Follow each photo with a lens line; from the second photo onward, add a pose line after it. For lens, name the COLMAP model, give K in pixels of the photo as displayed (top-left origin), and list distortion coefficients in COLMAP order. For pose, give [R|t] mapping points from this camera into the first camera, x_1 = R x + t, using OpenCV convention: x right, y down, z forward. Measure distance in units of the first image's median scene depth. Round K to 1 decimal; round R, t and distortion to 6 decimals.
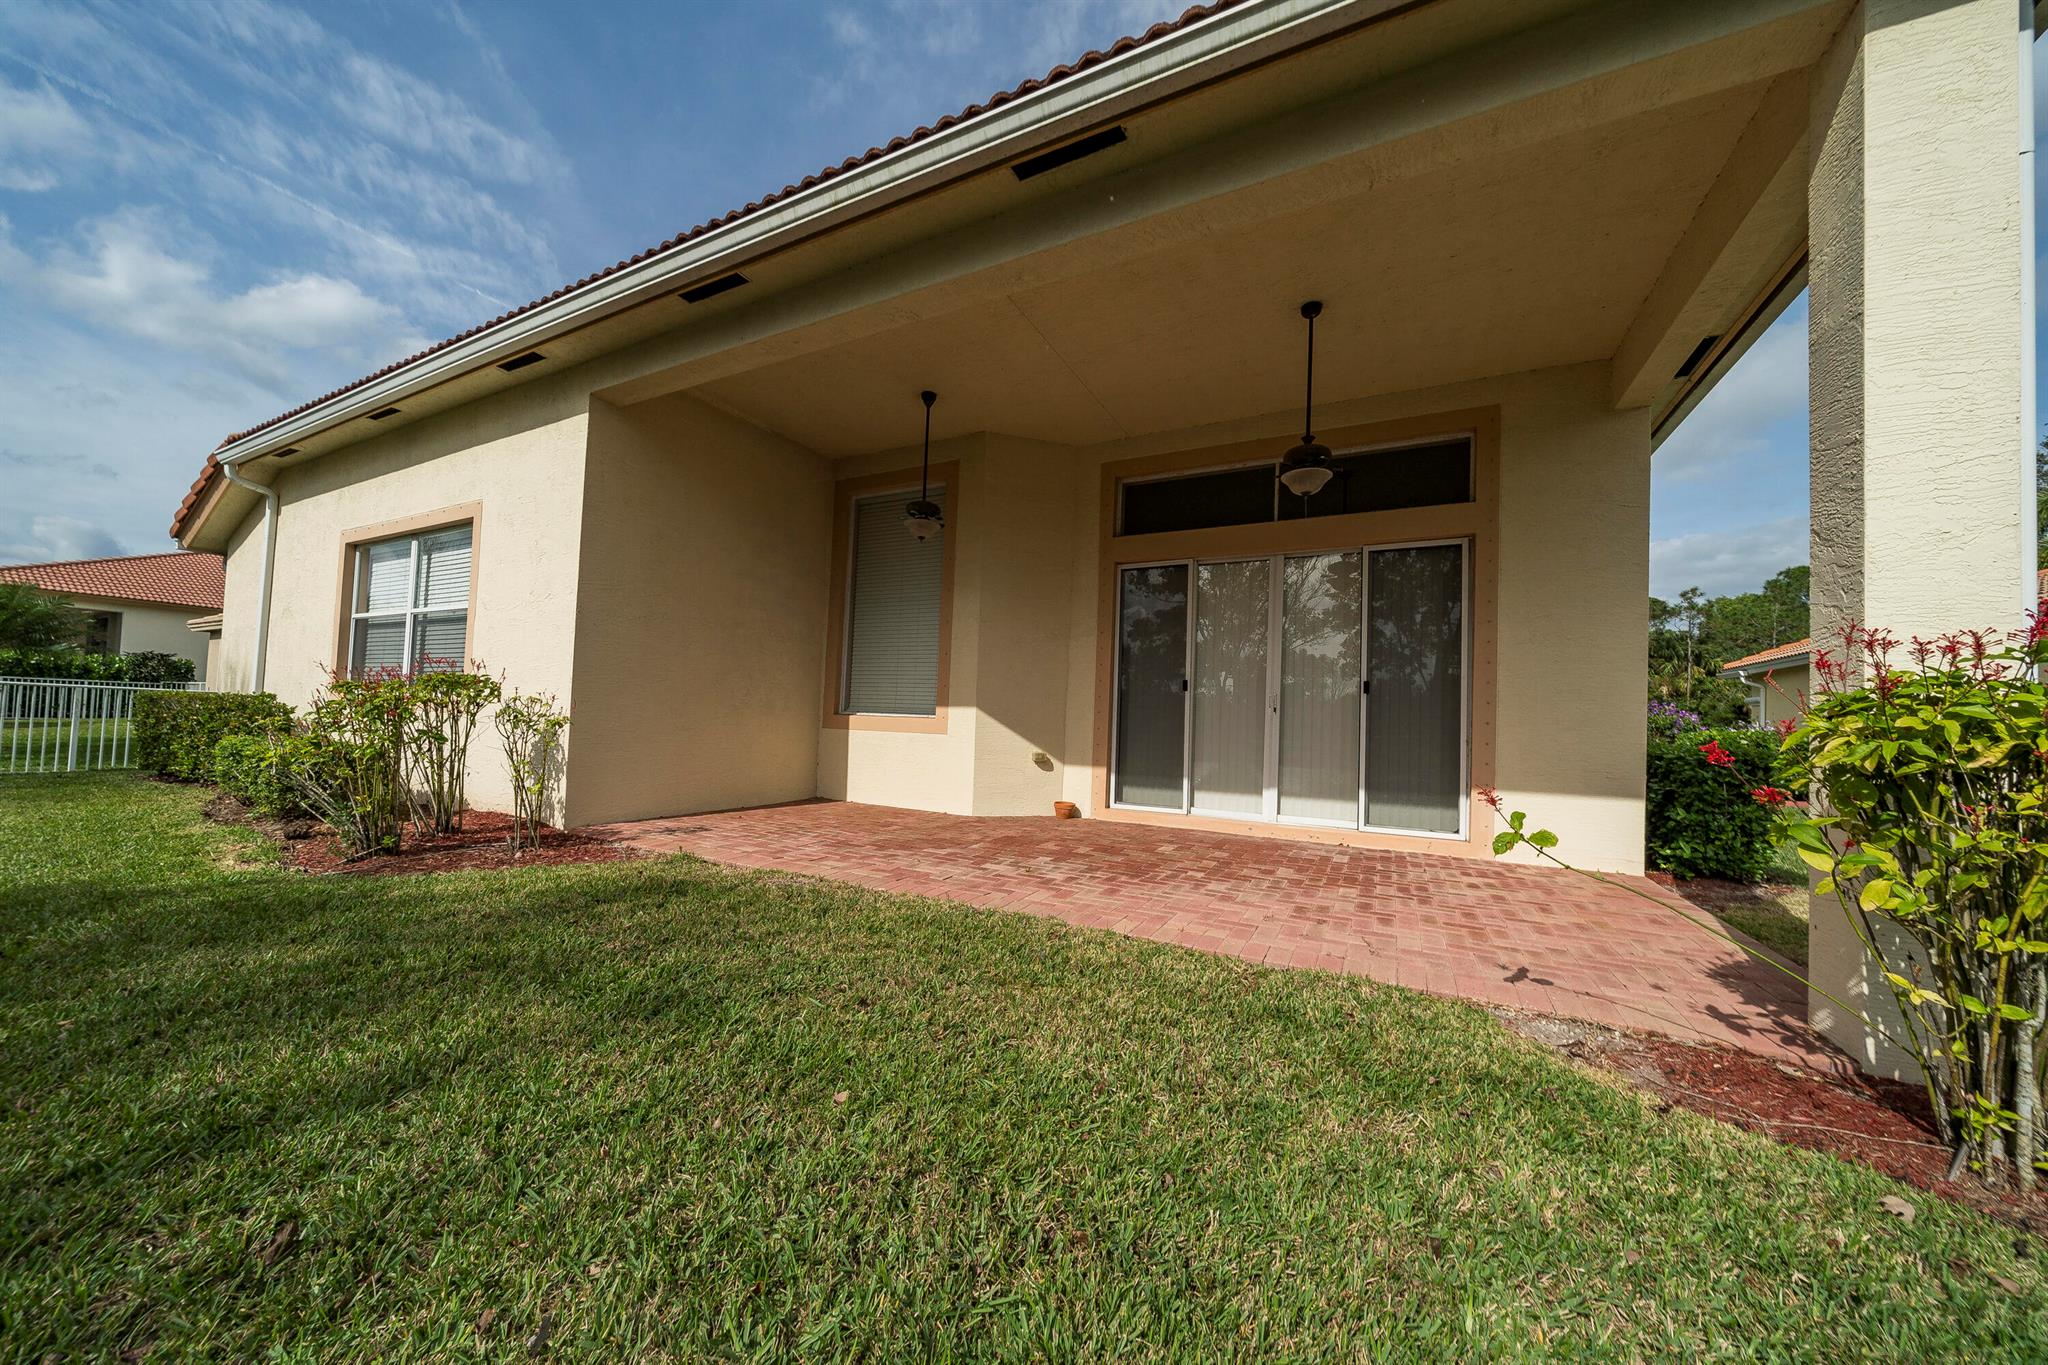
lens RADIAL K [[706.0, 0, 1031.3], [0, 706.0, 692.8], [0, 0, 1]] dist [-0.008230, 0.000389]
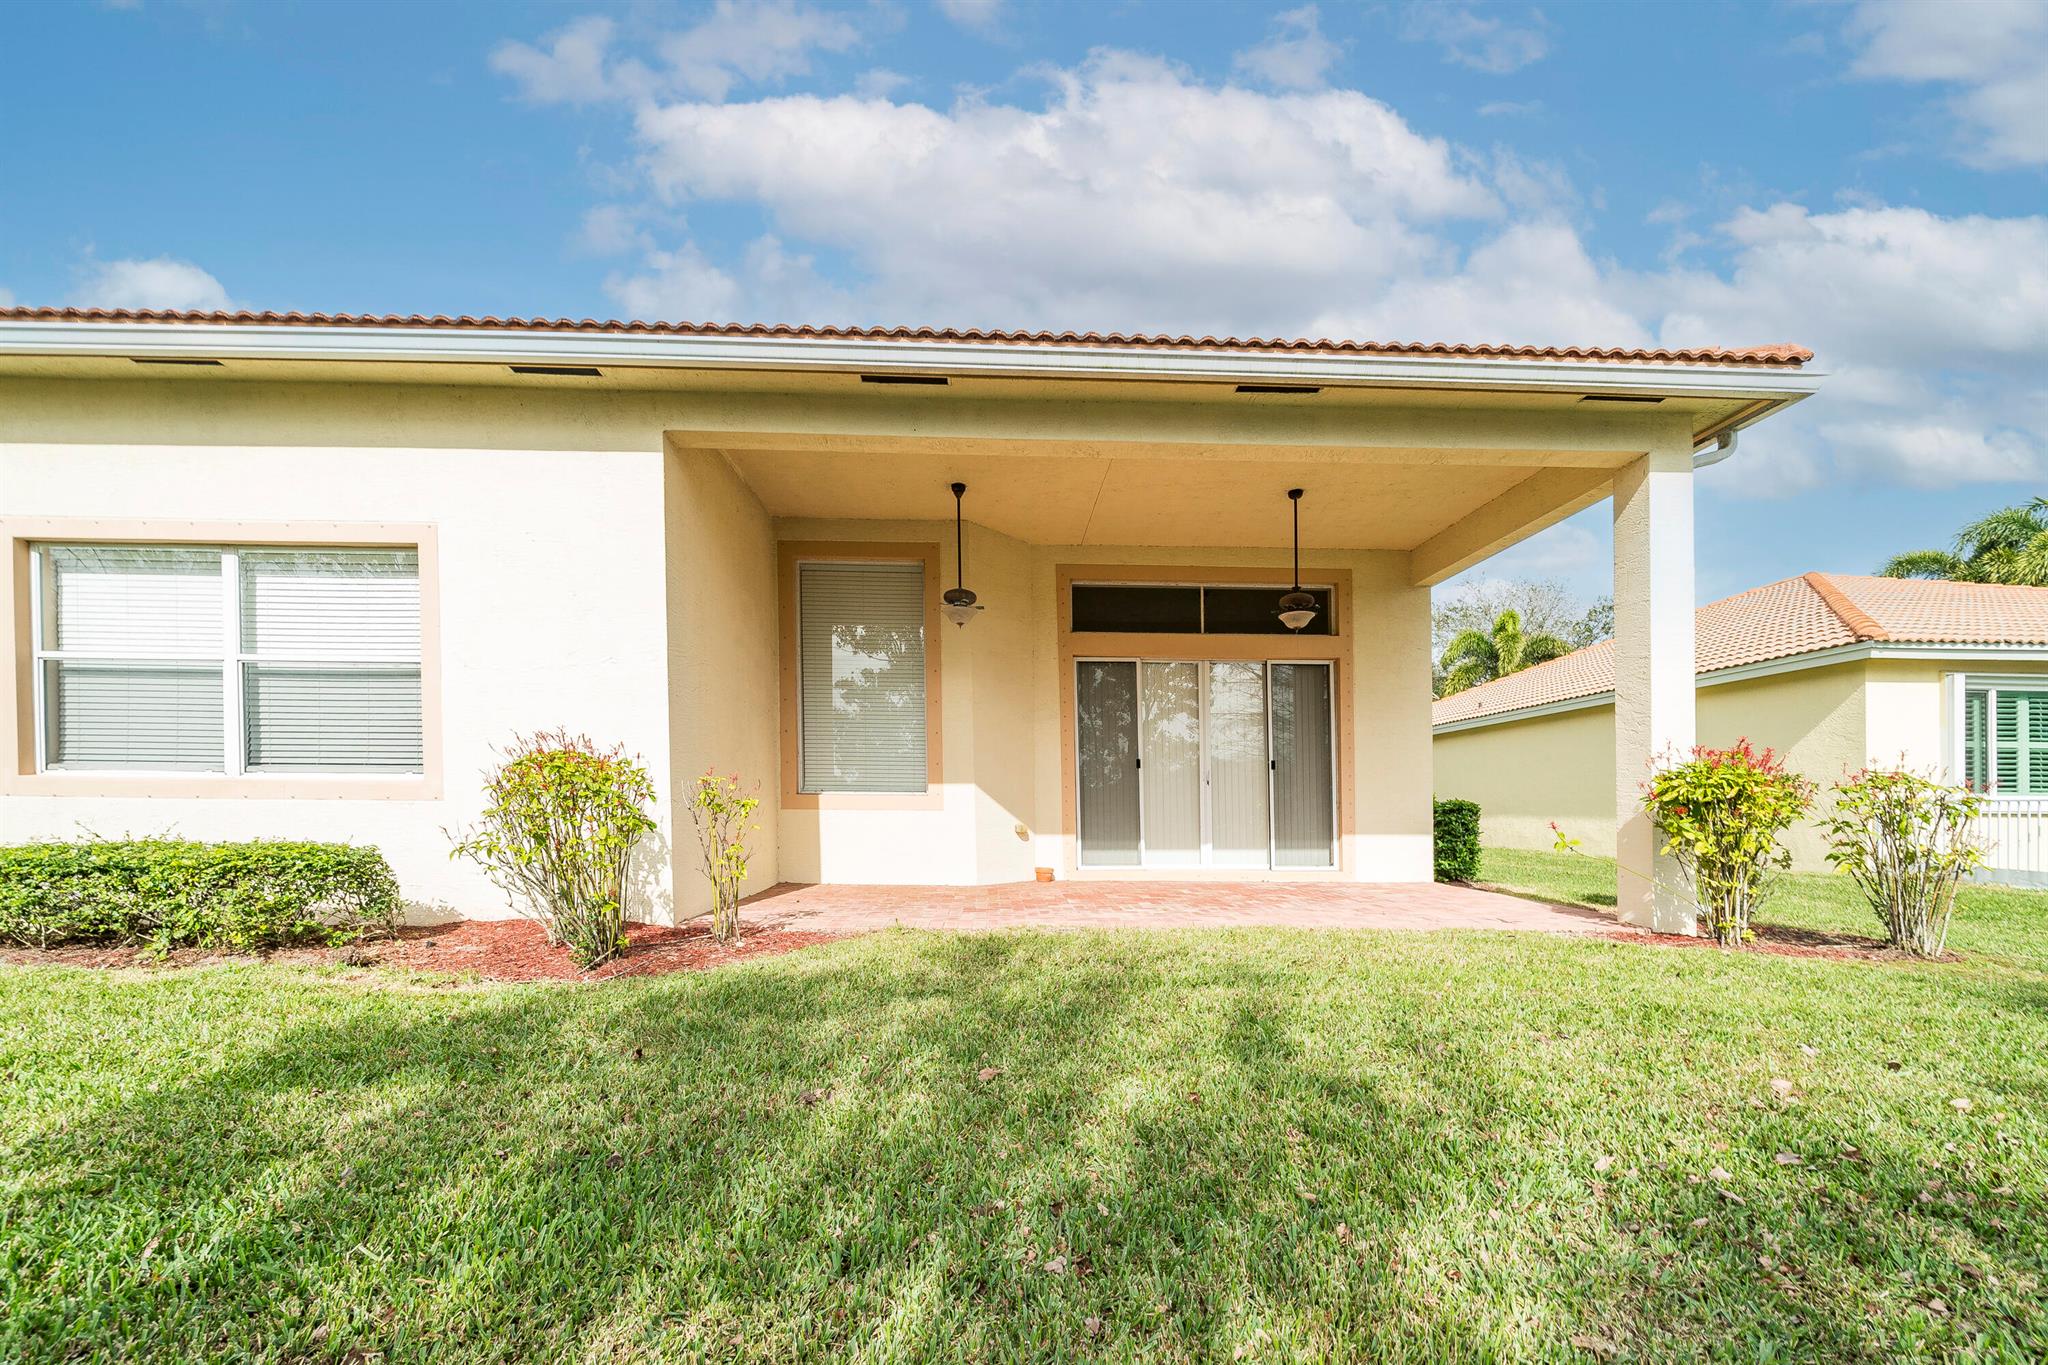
lens RADIAL K [[780.8, 0, 1032.1], [0, 780.8, 799.5], [0, 0, 1]] dist [-0.007400, -0.000298]
pose [[0.867052, -0.023063, 0.497683, -0.584676], [0.002816, 0.999139, 0.041395, -0.004720], [-0.498209, -0.034490, 0.866371, -0.065563]]
